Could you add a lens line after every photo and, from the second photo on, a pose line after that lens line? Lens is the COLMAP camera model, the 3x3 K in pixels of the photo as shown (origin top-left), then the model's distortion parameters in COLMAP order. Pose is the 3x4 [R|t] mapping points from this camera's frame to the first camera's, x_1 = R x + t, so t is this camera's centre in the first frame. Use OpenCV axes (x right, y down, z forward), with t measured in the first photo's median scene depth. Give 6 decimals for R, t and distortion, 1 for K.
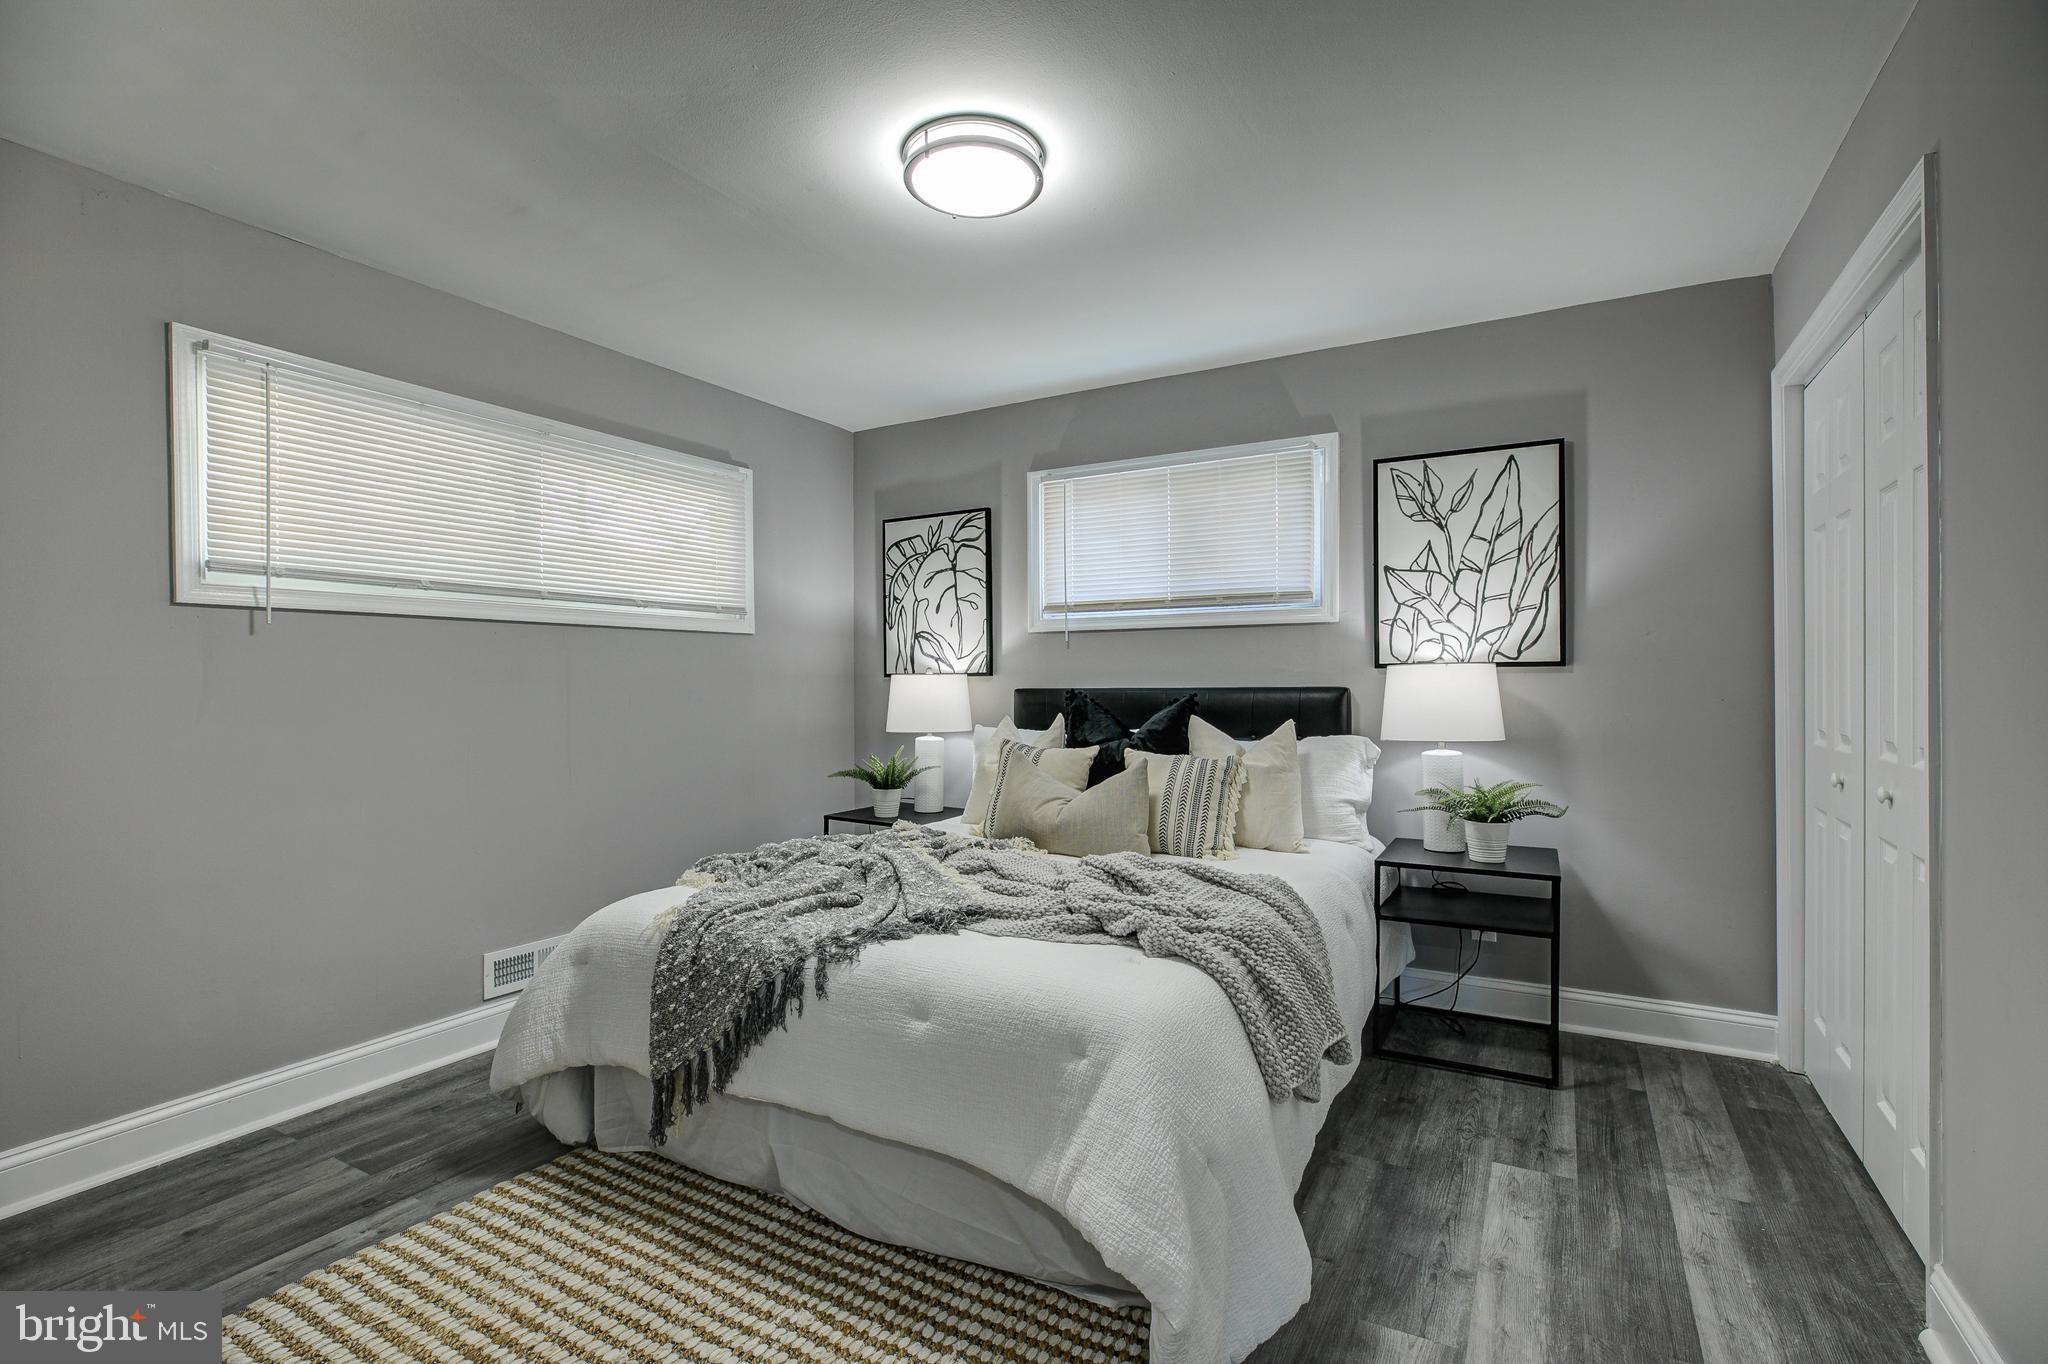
lens RADIAL K [[933.7, 0, 1035.9], [0, 933.7, 673.6], [0, 0, 1]] dist [-0.003498, -0.000789]
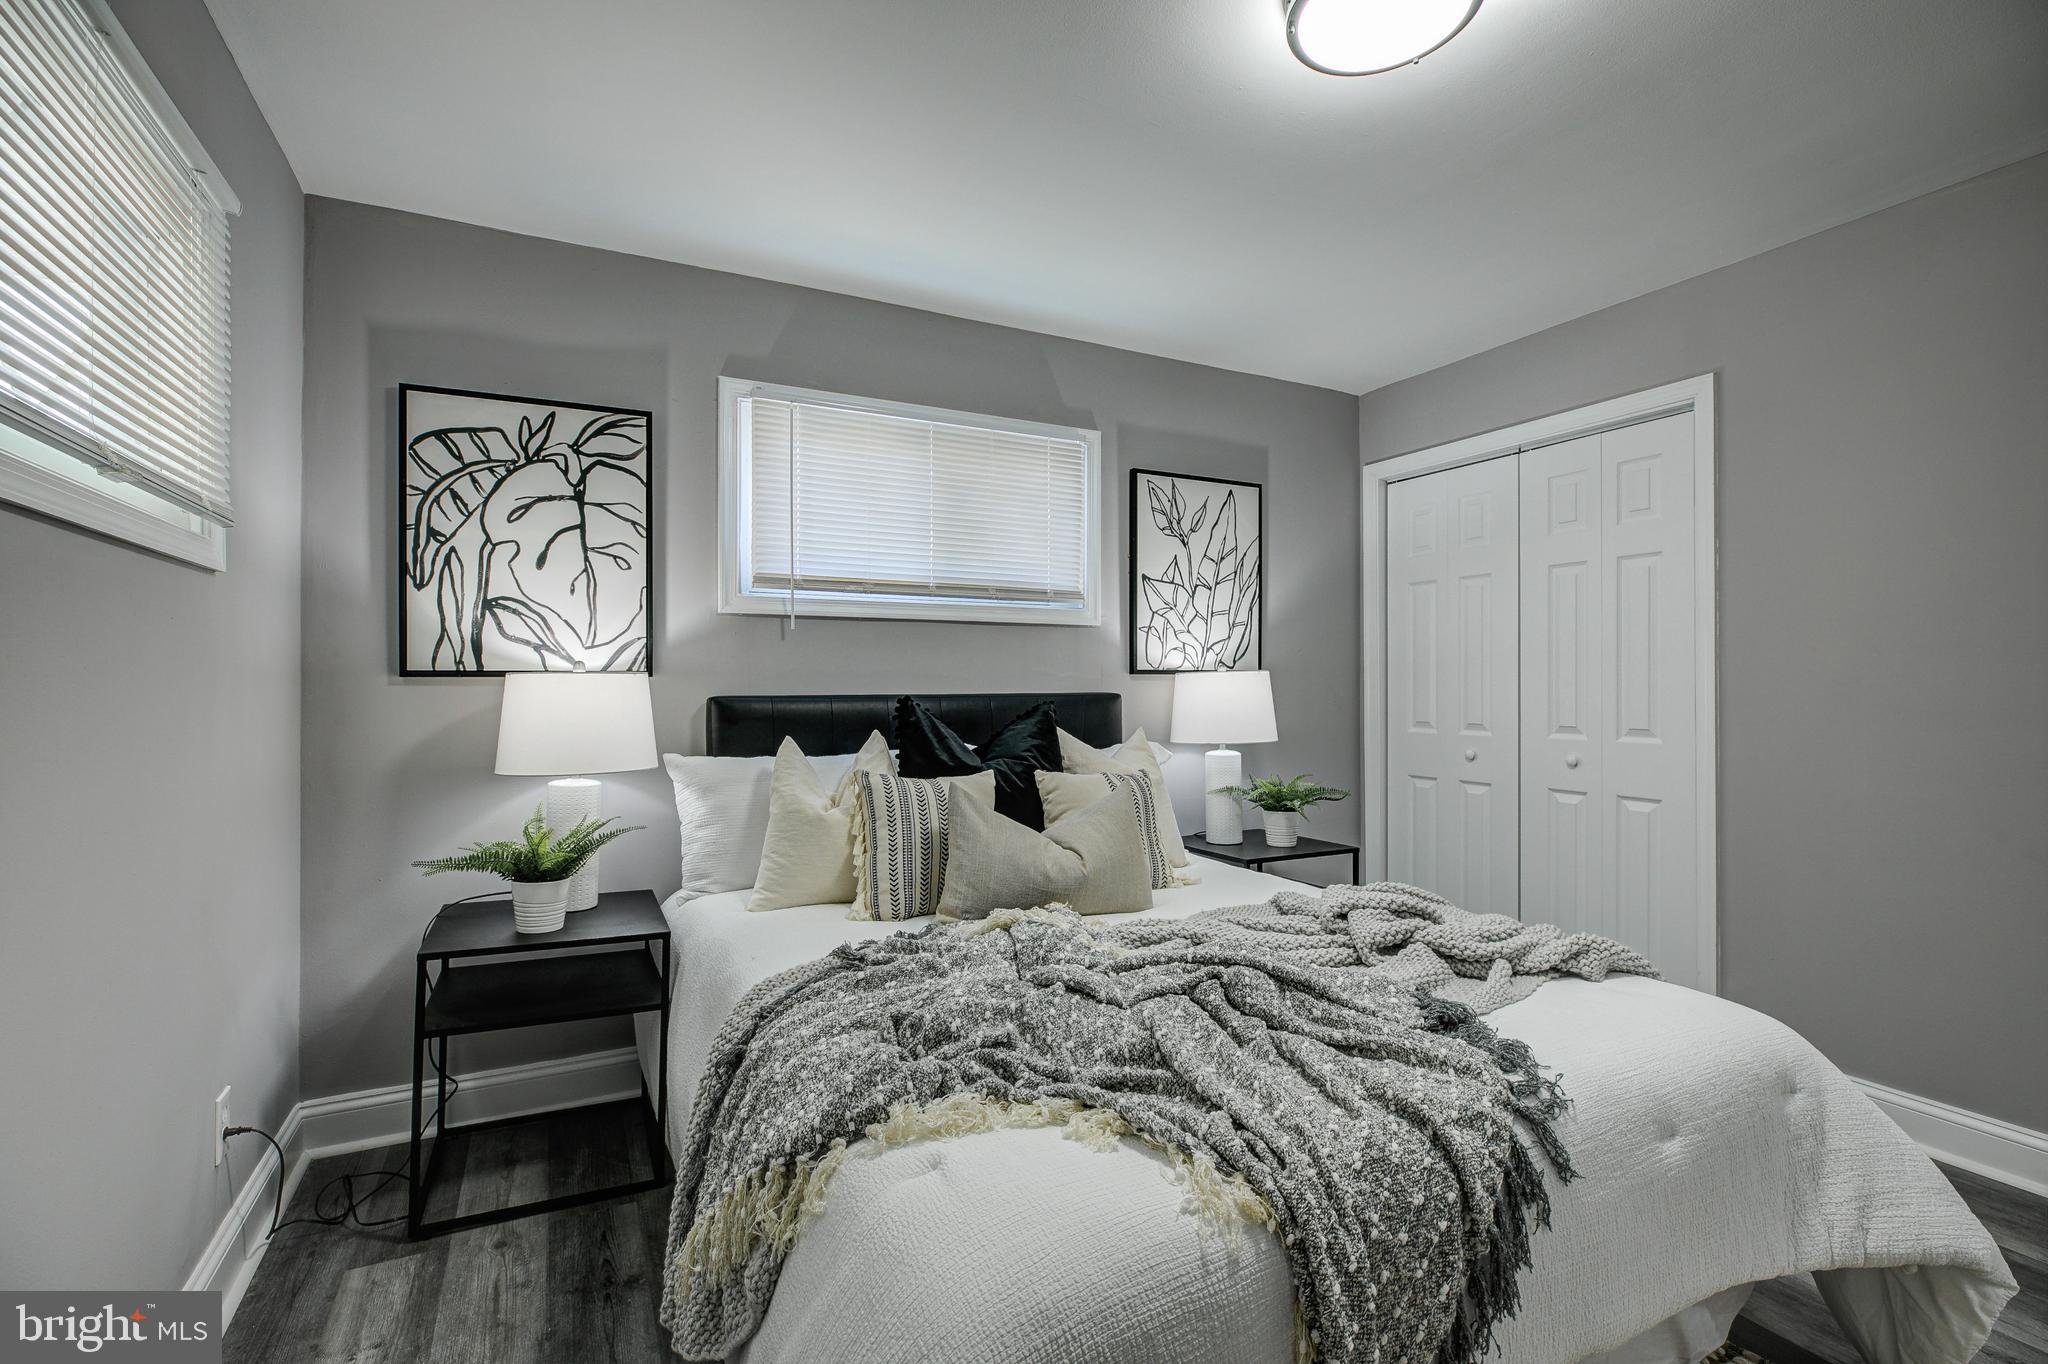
lens RADIAL K [[933.7, 0, 1028.0], [0, 933.7, 674.8], [0, 0, 1]] dist [-0.003498, -0.000789]
pose [[0.553321, 0.016987, 0.832795, -0.488634], [-0.006988, 0.999852, -0.015751, 0.010376], [-0.832939, 0.002896, 0.553358, 0.487549]]
